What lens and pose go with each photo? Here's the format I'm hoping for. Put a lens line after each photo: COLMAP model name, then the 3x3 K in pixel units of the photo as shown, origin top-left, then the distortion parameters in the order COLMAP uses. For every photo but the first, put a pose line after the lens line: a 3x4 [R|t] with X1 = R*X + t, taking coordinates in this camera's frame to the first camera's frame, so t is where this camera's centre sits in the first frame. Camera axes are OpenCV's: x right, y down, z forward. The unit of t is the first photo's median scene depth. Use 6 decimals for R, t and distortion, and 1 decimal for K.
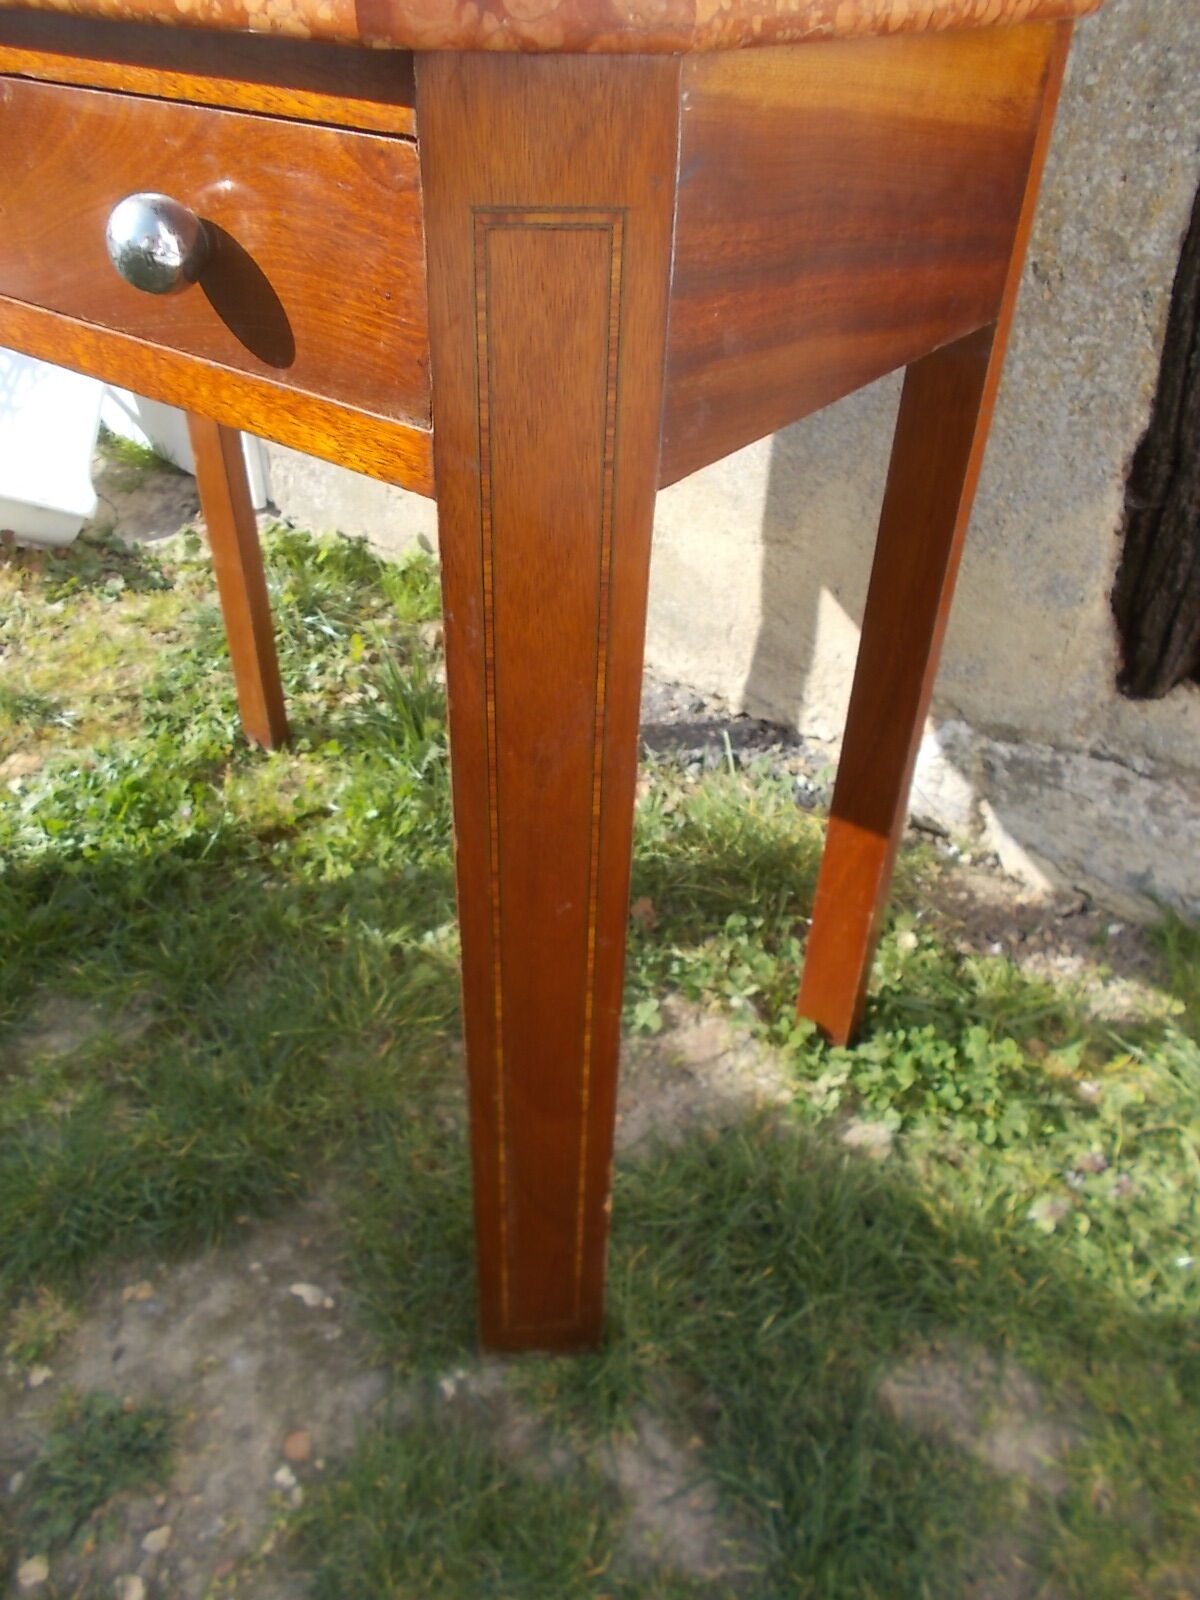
lens RADIAL K [[1207.5, 0, 613.7], [0, 1207.5, 804.3], [0, 0, 1]] dist [0.005059, -0.015453]
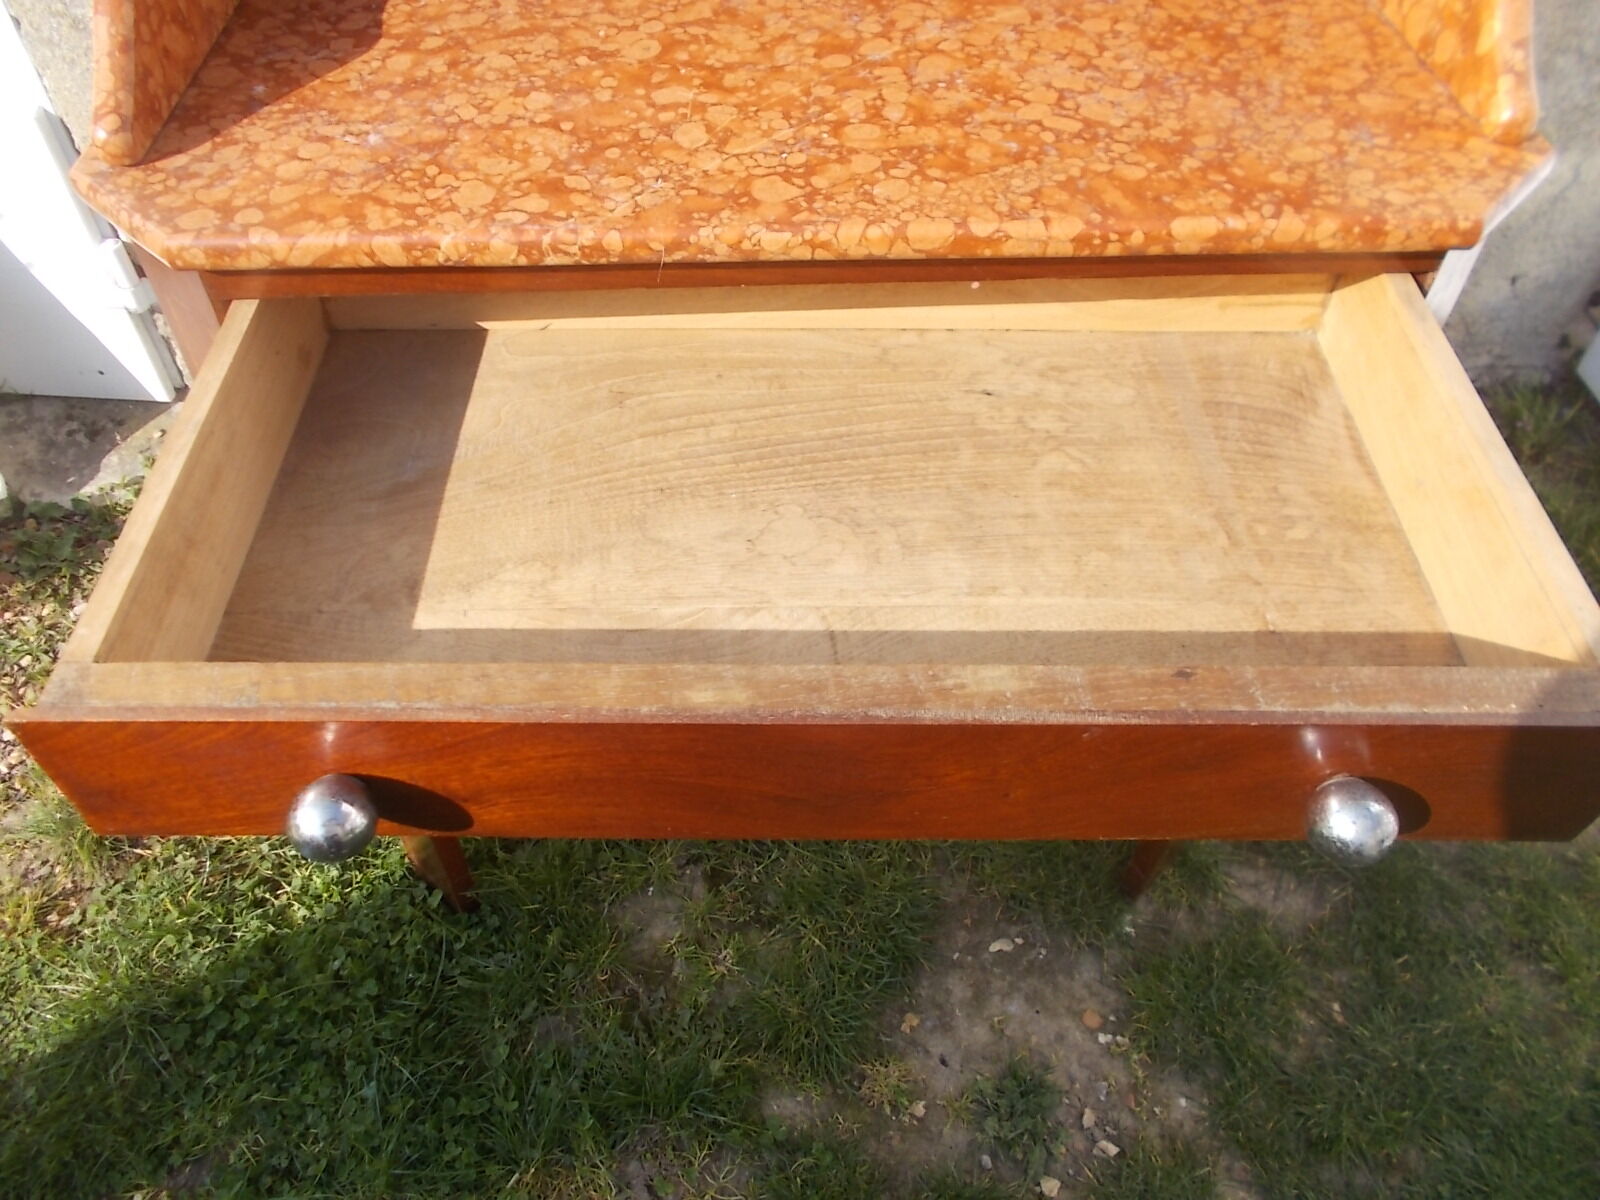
lens RADIAL K [[1207.5, 0, 789.5], [0, 1207.5, 590.7], [0, 0, 1]] dist [0.005059, -0.015453]
pose [[0.773299, -0.485355, 0.407969, -0.634014], [0.388334, 0.871193, 0.300366, -0.360480], [-0.501204, -0.073844, 0.862173, -0.031503]]
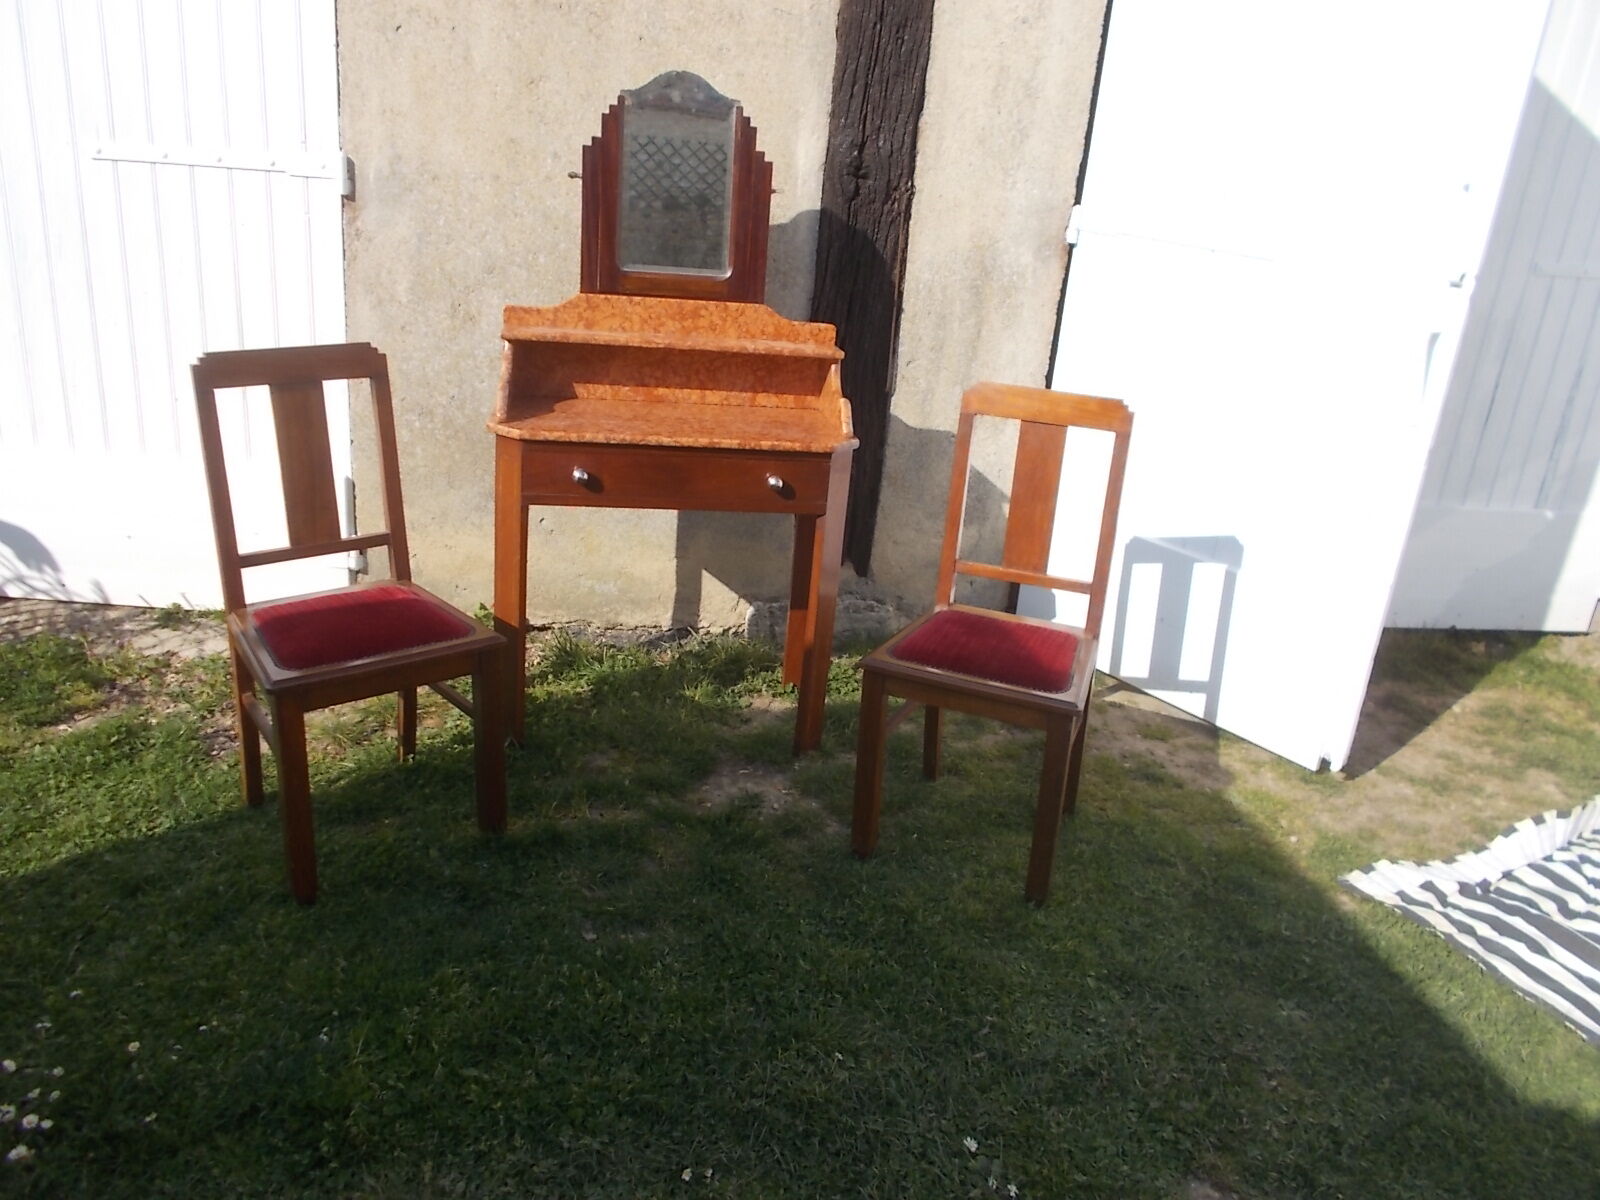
lens RADIAL K [[1207.5, 0, 793.2], [0, 1207.5, 602.8], [0, 0, 1]] dist [0.005059, -0.015453]
pose [[0.694774, -0.209378, 0.688077, -1.844808], [0.373524, 0.922596, -0.096417, 0.273770], [-0.614630, 0.324001, 0.719203, -1.274236]]
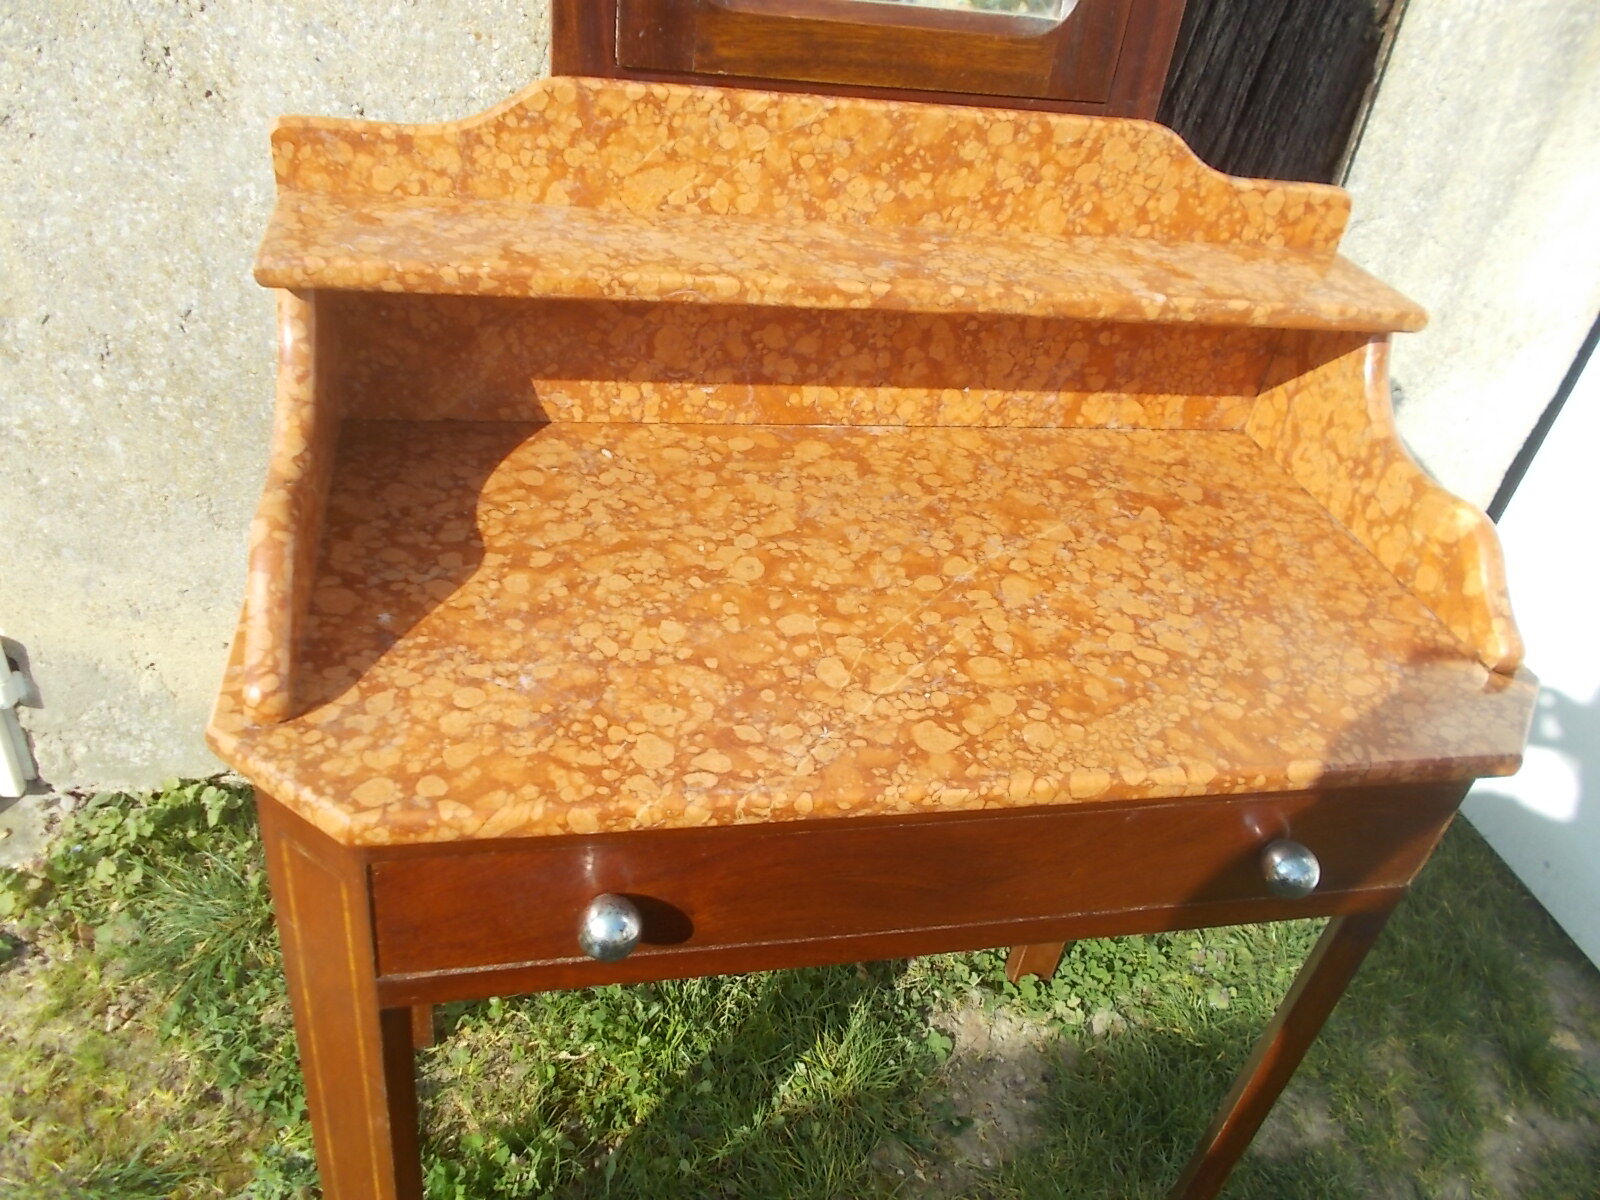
lens RADIAL K [[1207.5, 0, 787.6], [0, 1207.5, 589.9], [0, 0, 1]] dist [0.005059, -0.015453]
pose [[0.654500, -0.385537, 0.650377, -0.729876], [0.358637, 0.915594, 0.181845, -0.565020], [-0.665589, 0.114232, 0.737524, 0.074361]]
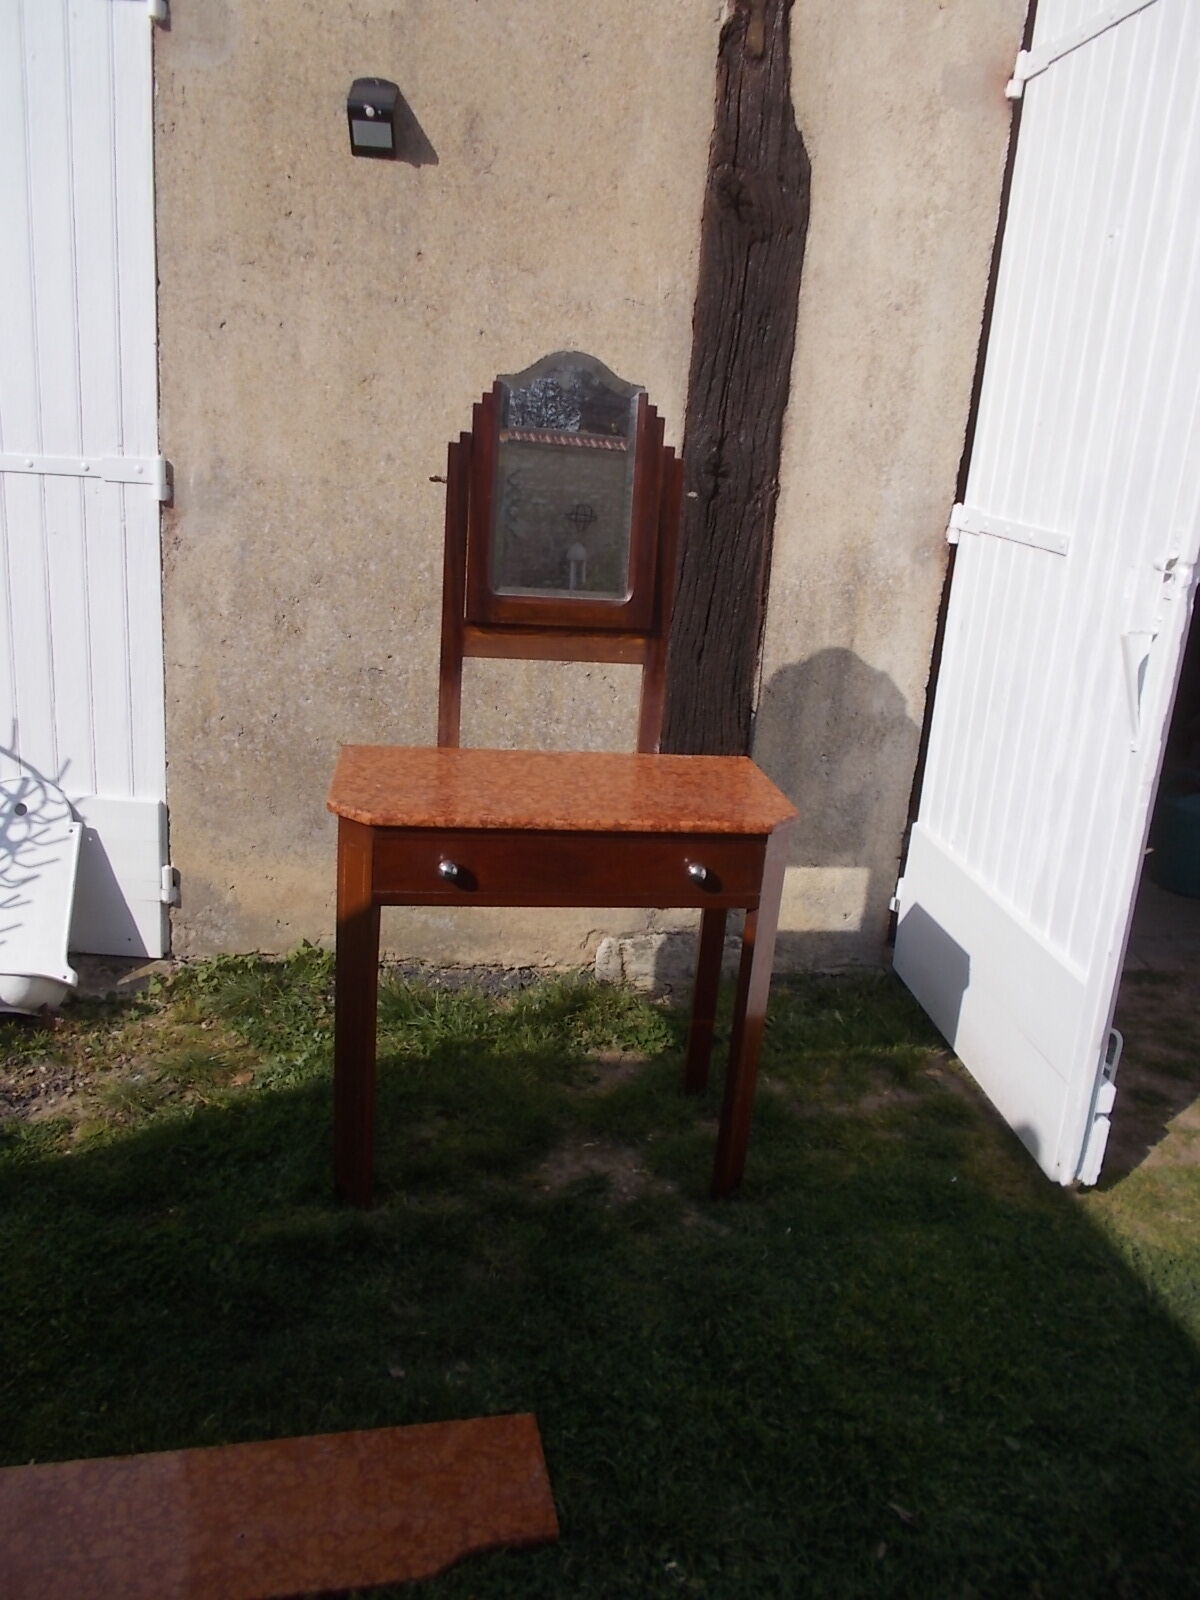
lens RADIAL K [[1207.5, 0, 603.0], [0, 1207.5, 799.2], [0, 0, 1]] dist [0.005059, -0.015453]
pose [[0.724014, -0.151035, 0.673047, -1.604508], [0.367425, 0.910232, -0.190988, 0.171613], [-0.583783, 0.385573, 0.714515, -1.092849]]
